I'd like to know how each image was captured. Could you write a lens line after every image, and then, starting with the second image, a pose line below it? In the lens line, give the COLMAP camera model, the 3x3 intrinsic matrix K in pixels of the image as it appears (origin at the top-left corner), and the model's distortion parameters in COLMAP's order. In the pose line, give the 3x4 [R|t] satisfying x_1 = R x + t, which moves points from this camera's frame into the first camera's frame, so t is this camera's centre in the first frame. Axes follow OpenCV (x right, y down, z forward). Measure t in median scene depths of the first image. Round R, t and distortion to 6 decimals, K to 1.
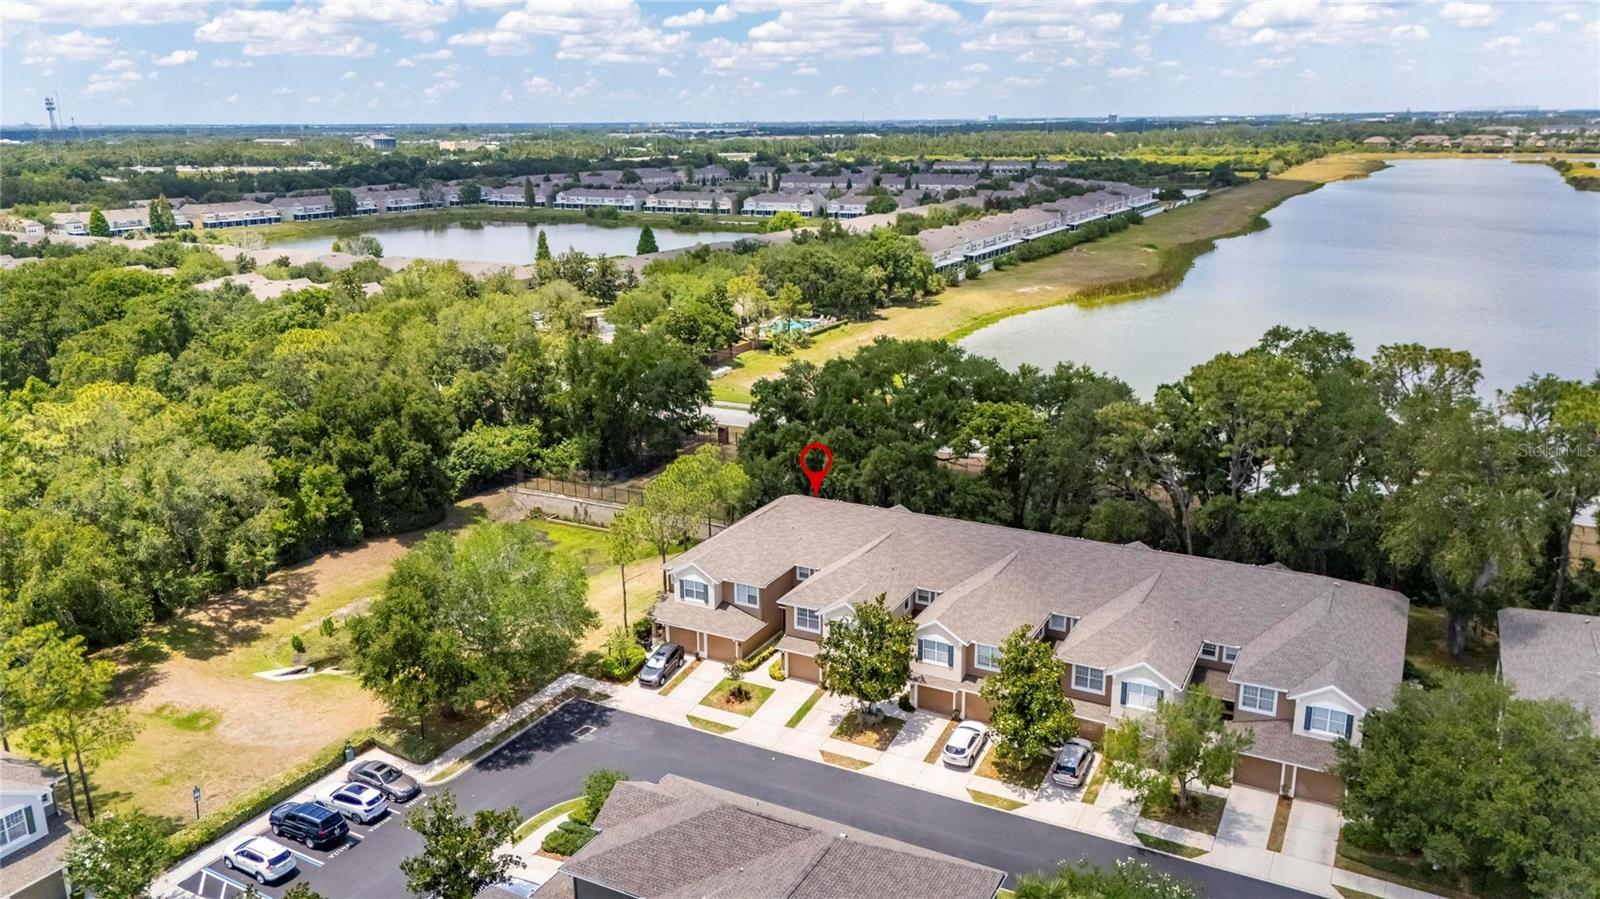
lens RADIAL K [[1180.0, 0, 800.0], [0, 1180.0, 449.5], [0, 0, 1]] dist [0.078103, -0.091274]
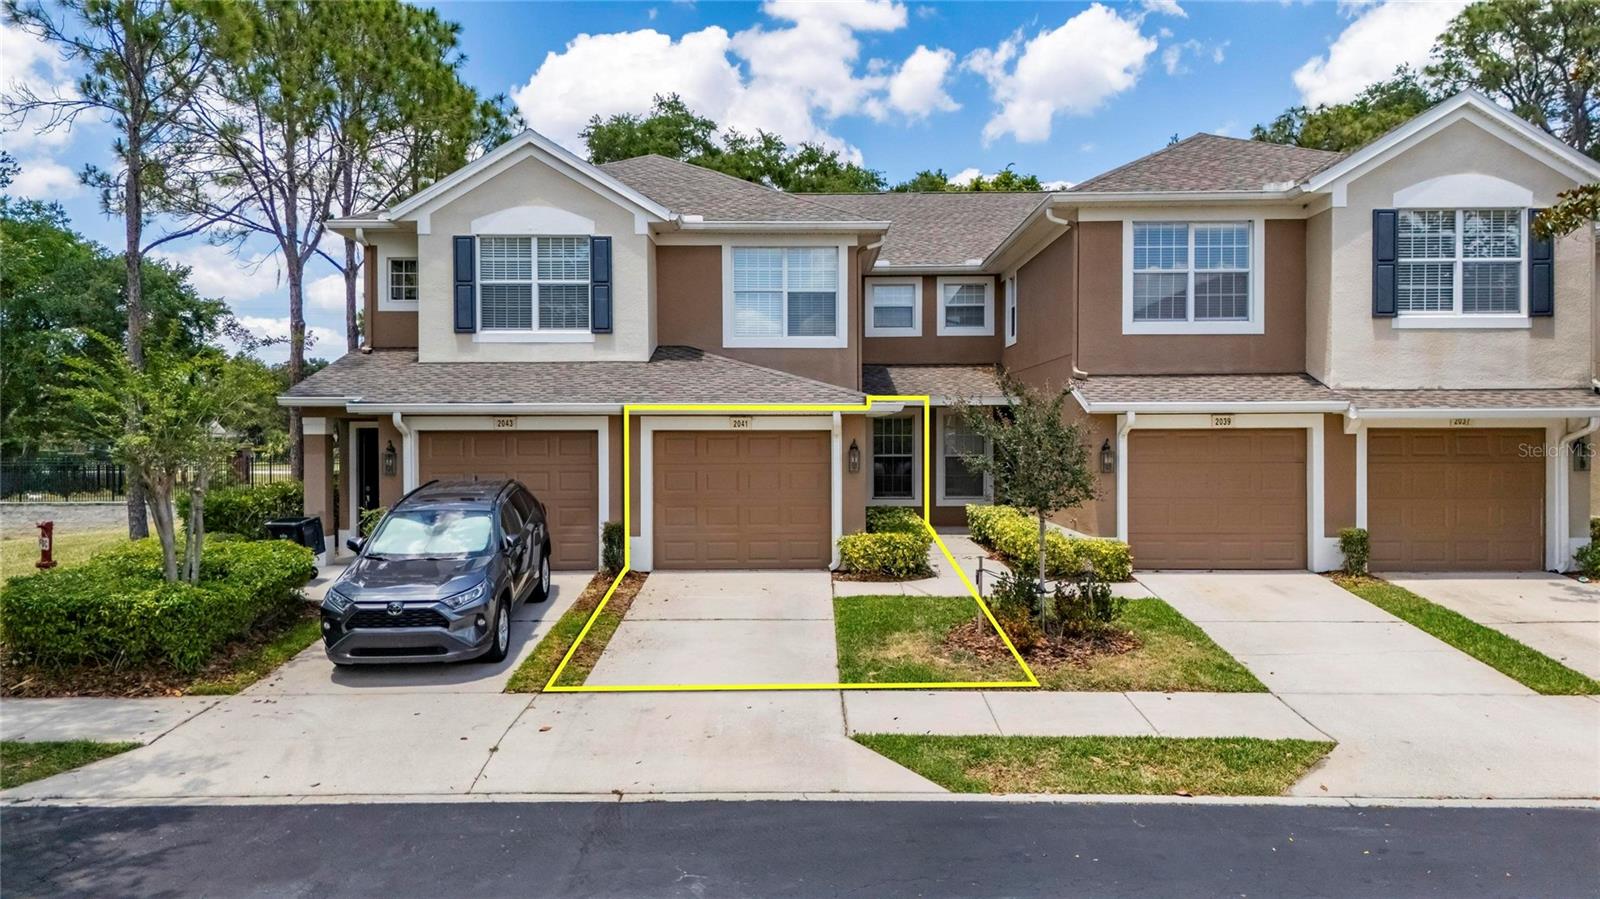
lens RADIAL K [[1180.0, 0, 800.0], [0, 1180.0, 449.5], [0, 0, 1]] dist [0.078103, -0.091274]
pose [[0.889131, 0.000555, 0.457653, -0.144531], [0.120534, 0.964409, -0.235344, 0.203895], [-0.441495, 0.264414, 0.857419, 0.813729]]
